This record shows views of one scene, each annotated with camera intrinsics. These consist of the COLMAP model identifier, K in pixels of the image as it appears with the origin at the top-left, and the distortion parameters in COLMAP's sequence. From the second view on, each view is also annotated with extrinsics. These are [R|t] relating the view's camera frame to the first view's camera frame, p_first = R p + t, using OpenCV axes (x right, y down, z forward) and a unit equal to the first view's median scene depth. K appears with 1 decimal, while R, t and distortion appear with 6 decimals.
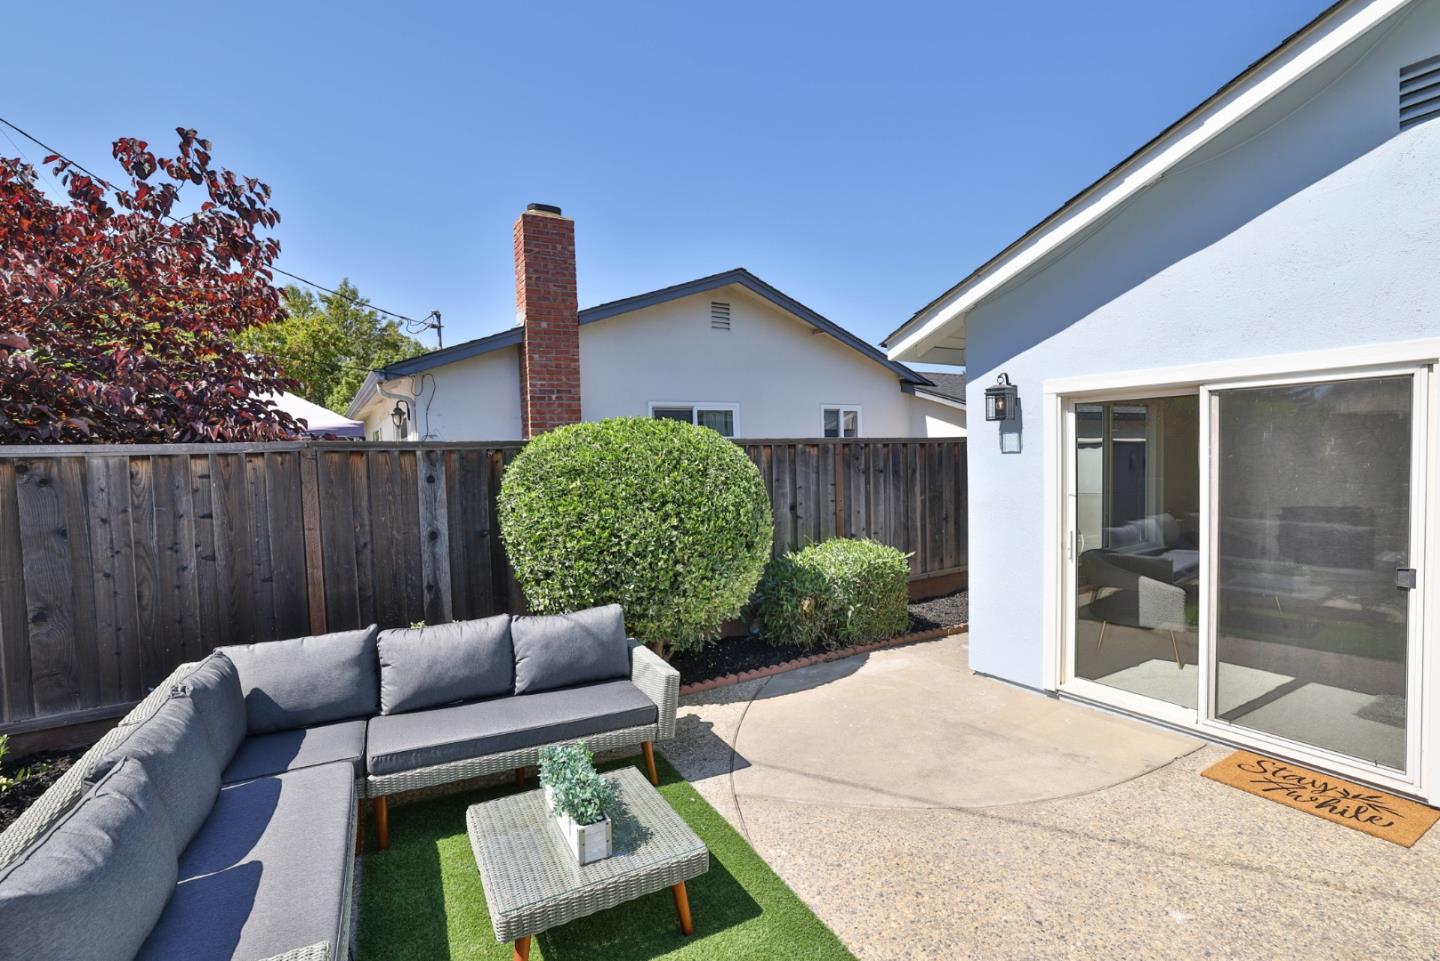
lens RADIAL K [[666.3, 0, 717.7], [0, 666.3, 483.0], [0, 0, 1]] dist [-0.050876, 0.020214]
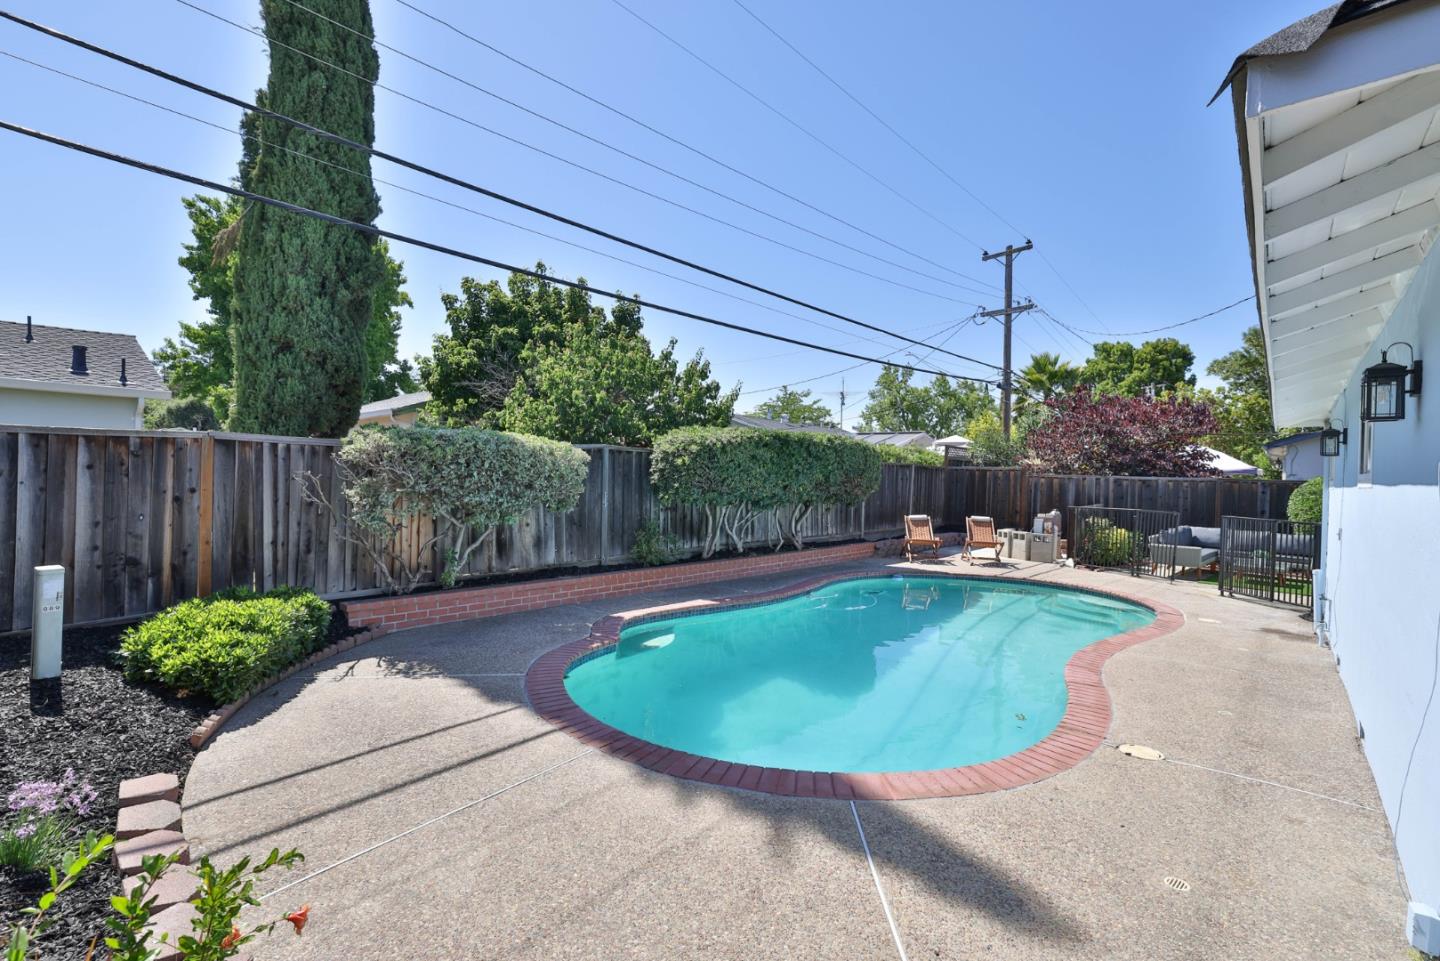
lens RADIAL K [[653.6, 0, 714.0], [0, 653.6, 482.3], [0, 0, 1]] dist [-0.050008, 0.018558]
pose [[0.284354, 0.045478, -0.957640, 1.055068], [-0.075636, 0.996825, 0.024880, 0.042549], [0.955731, 0.065358, 0.286891, -1.432597]]
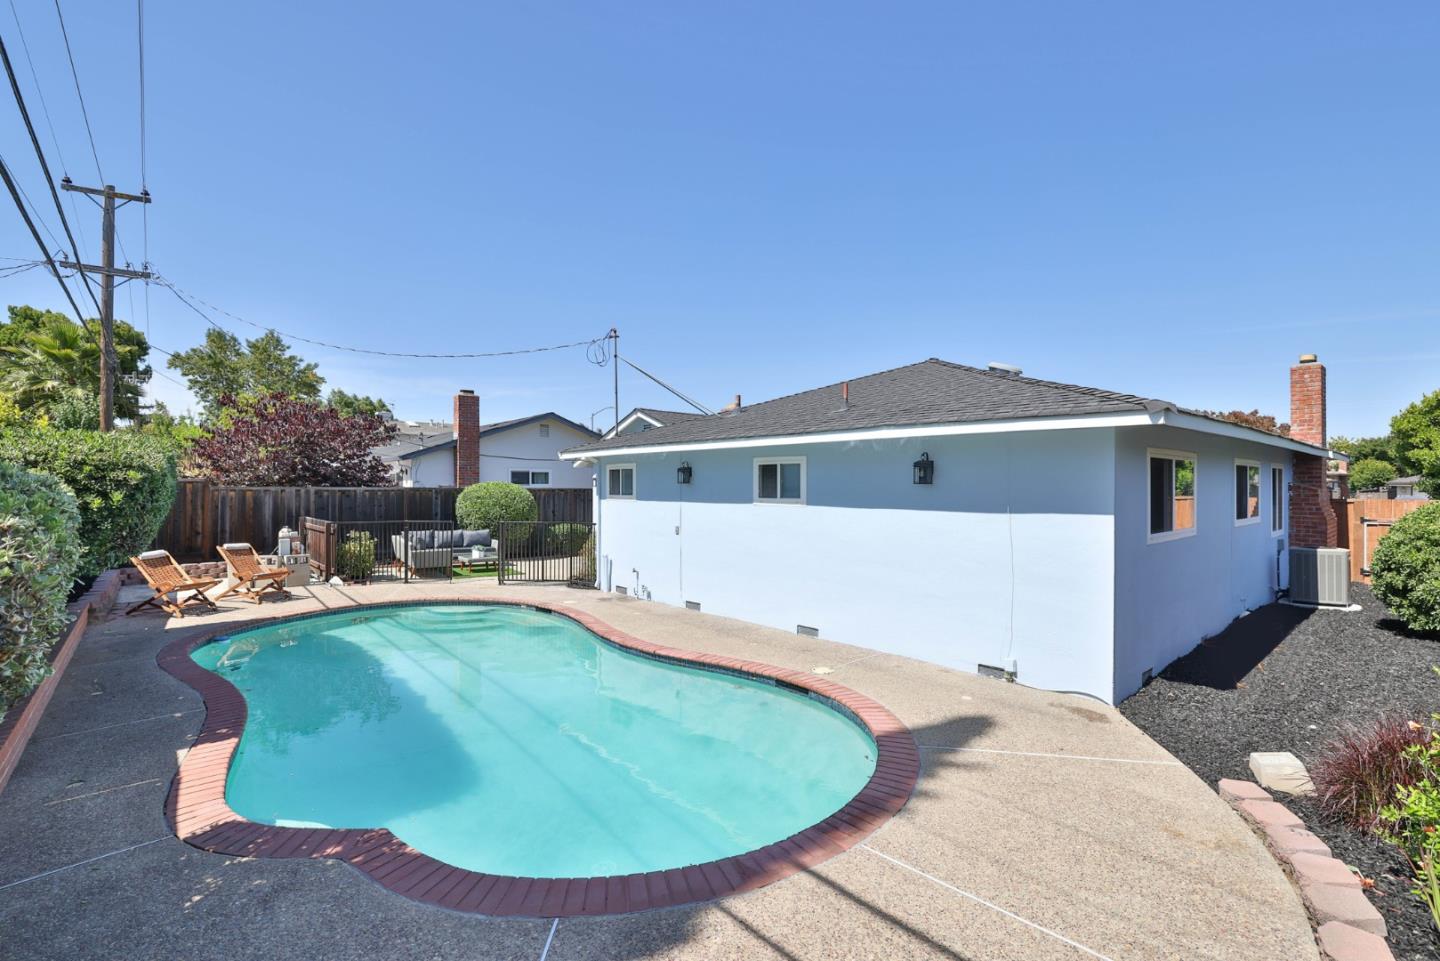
lens RADIAL K [[653.6, 0, 714.0], [0, 653.6, 482.3], [0, 0, 1]] dist [-0.050008, 0.018558]
pose [[0.987380, 0.030569, 0.155392, 0.340047], [-0.022704, 0.998382, -0.052137, 0.038249], [-0.156735, 0.047951, 0.986476, -1.830766]]
